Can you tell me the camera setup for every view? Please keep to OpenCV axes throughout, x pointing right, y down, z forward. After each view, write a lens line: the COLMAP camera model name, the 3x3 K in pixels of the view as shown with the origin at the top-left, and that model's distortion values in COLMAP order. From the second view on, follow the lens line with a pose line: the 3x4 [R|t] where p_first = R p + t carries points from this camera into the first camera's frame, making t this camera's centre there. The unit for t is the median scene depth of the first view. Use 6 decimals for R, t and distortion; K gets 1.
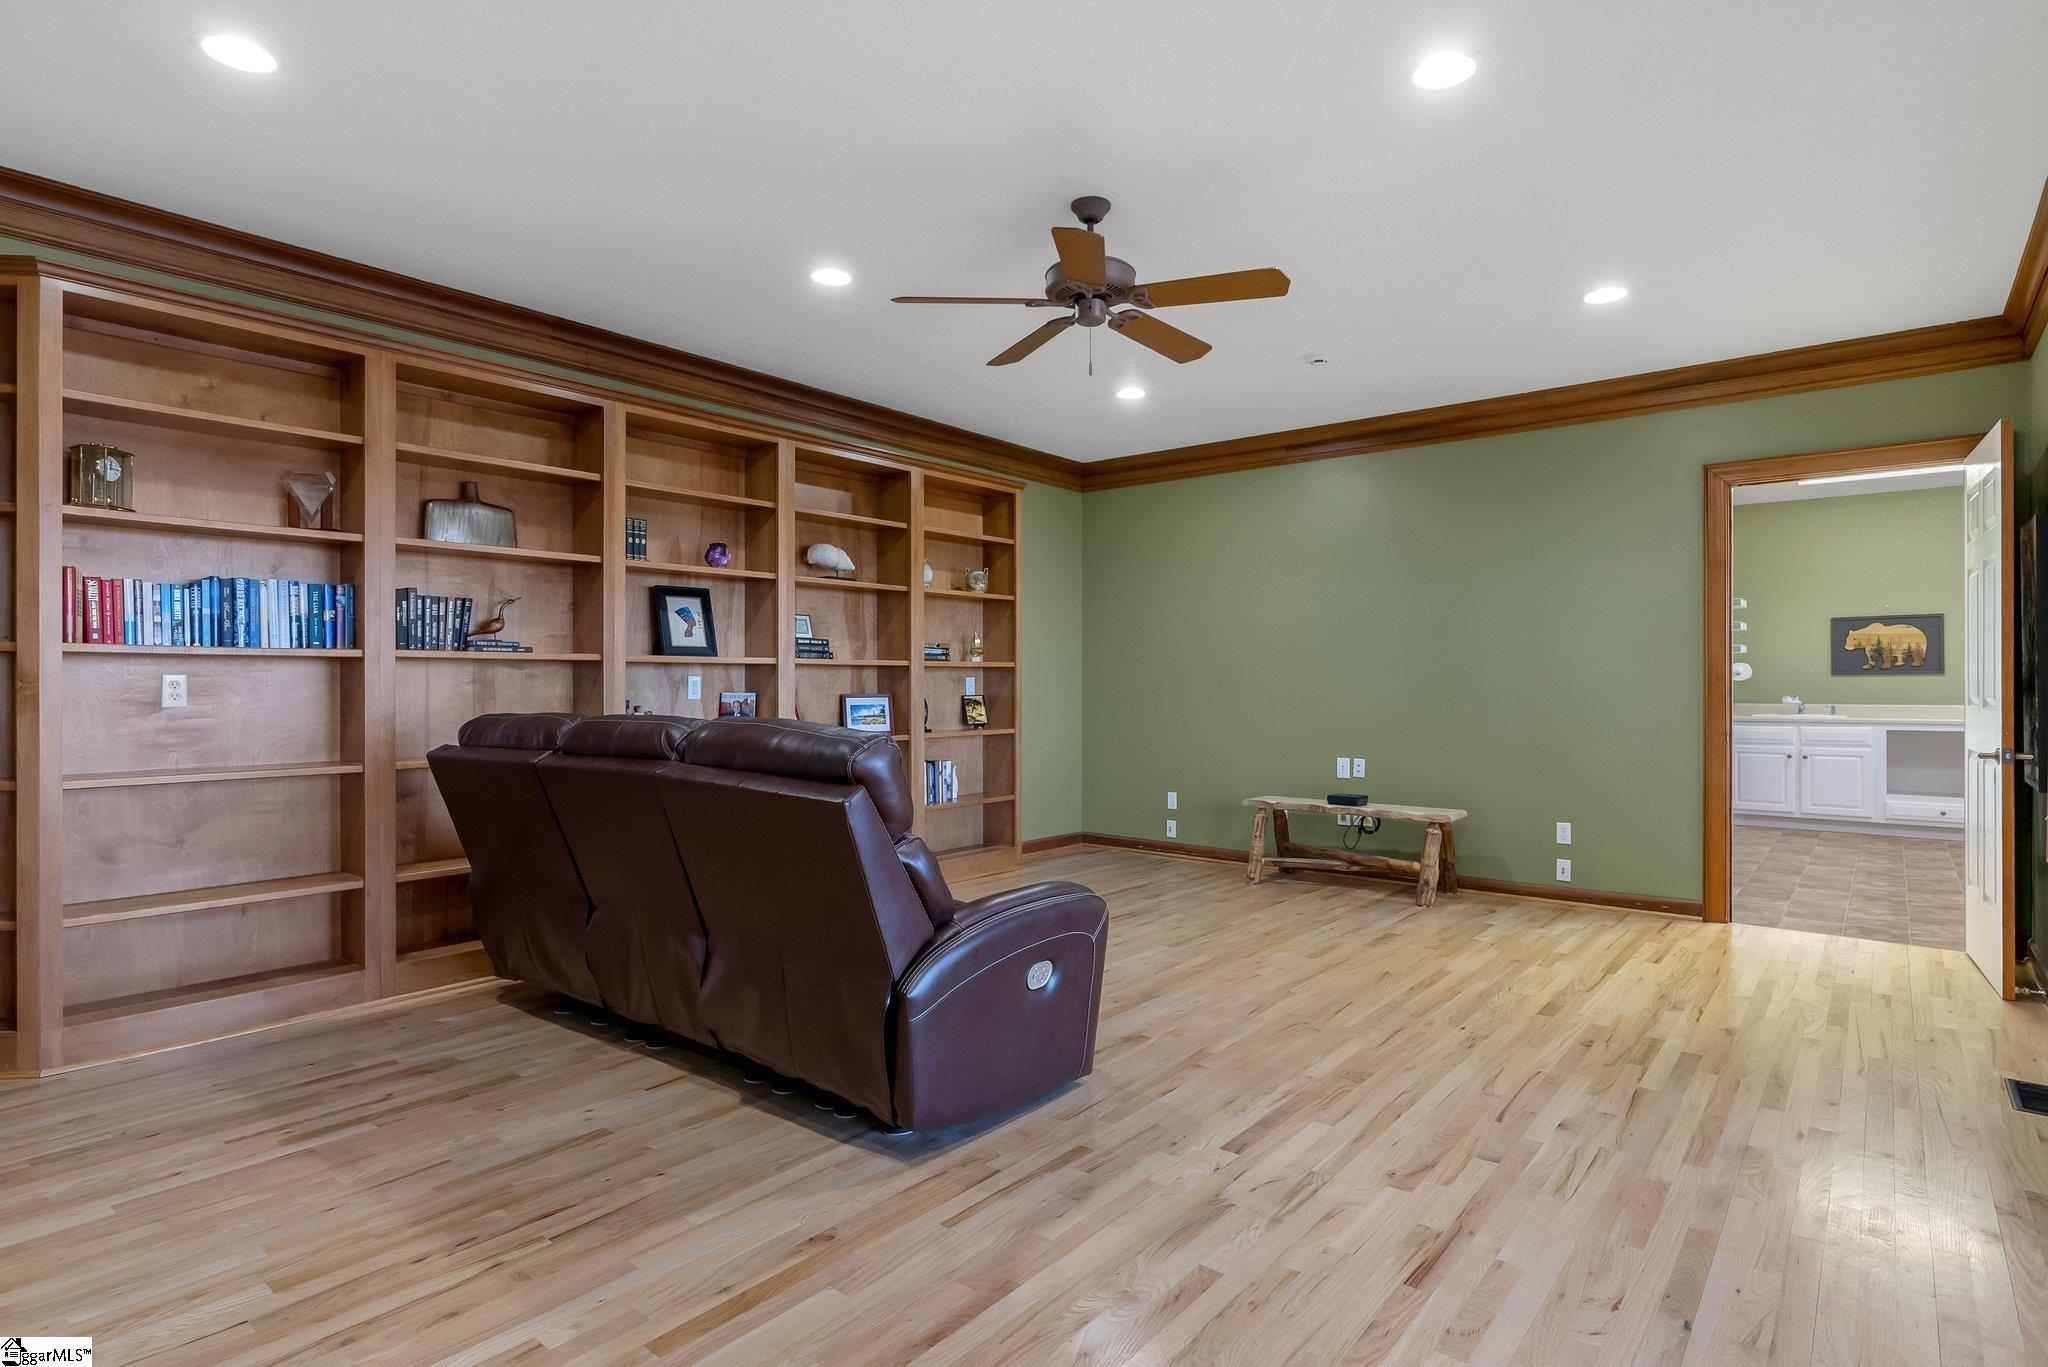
lens RADIAL K [[1054.5, 0, 1024.0], [0, 1054.5, 683.5], [0, 0, 1]] dist [0.001551, 0.000412]
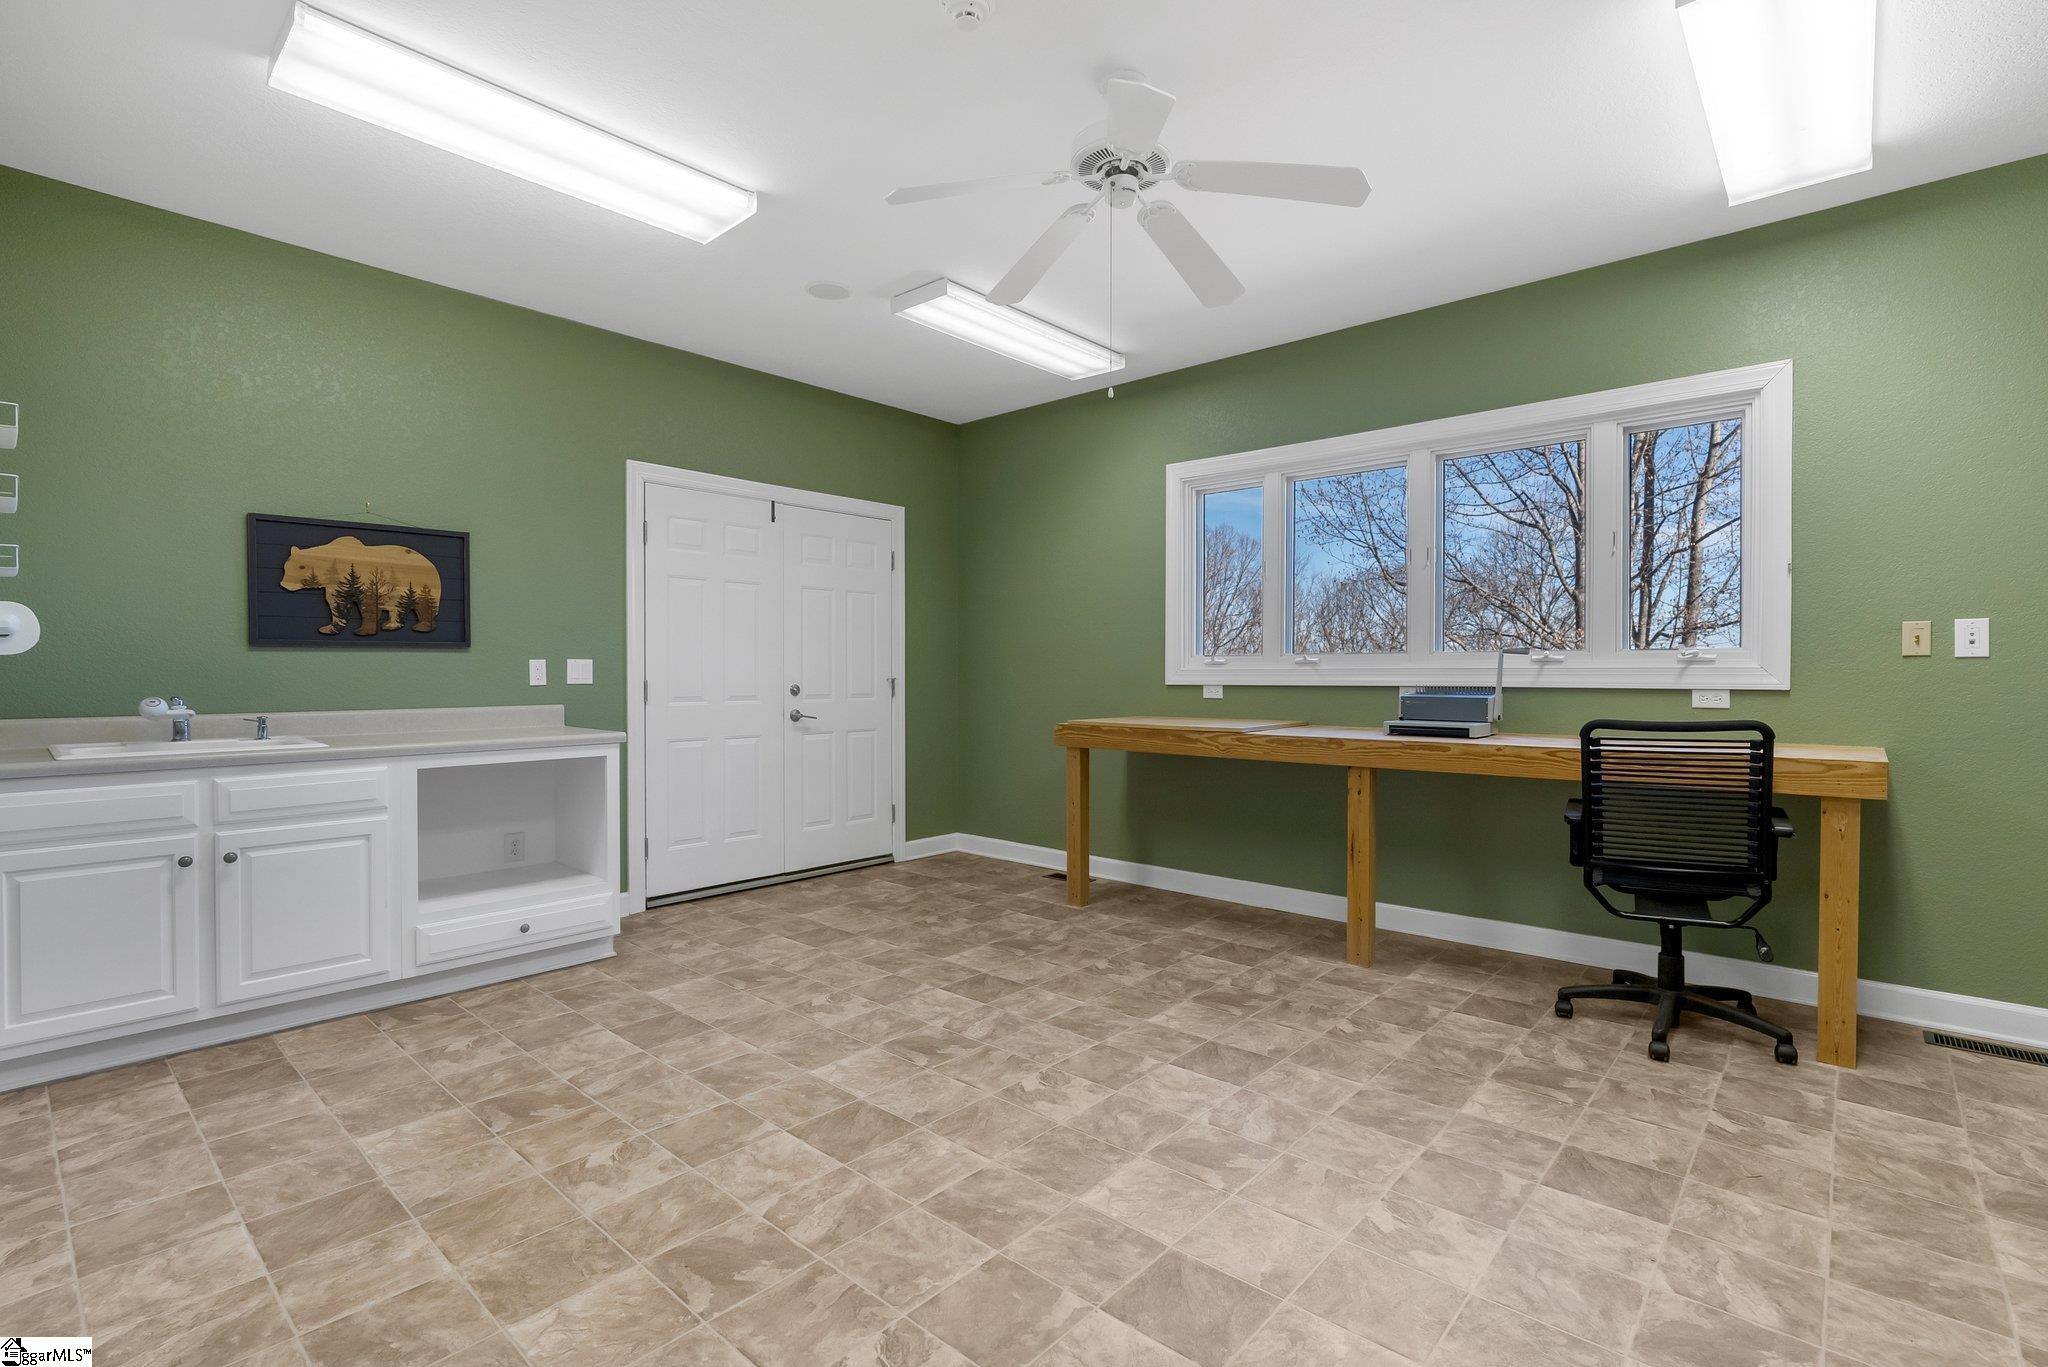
lens RADIAL K [[933.4, 0, 1024.0], [0, 933.4, 683.5], [0, 0, 1]] dist [0.000772, 0.000297]
pose [[0.046293, -0.013643, 0.998835, 0.409438], [0.000440, 0.999907, 0.013637, 0.002341], [-0.998928, -0.000192, 0.046294, 0.684940]]
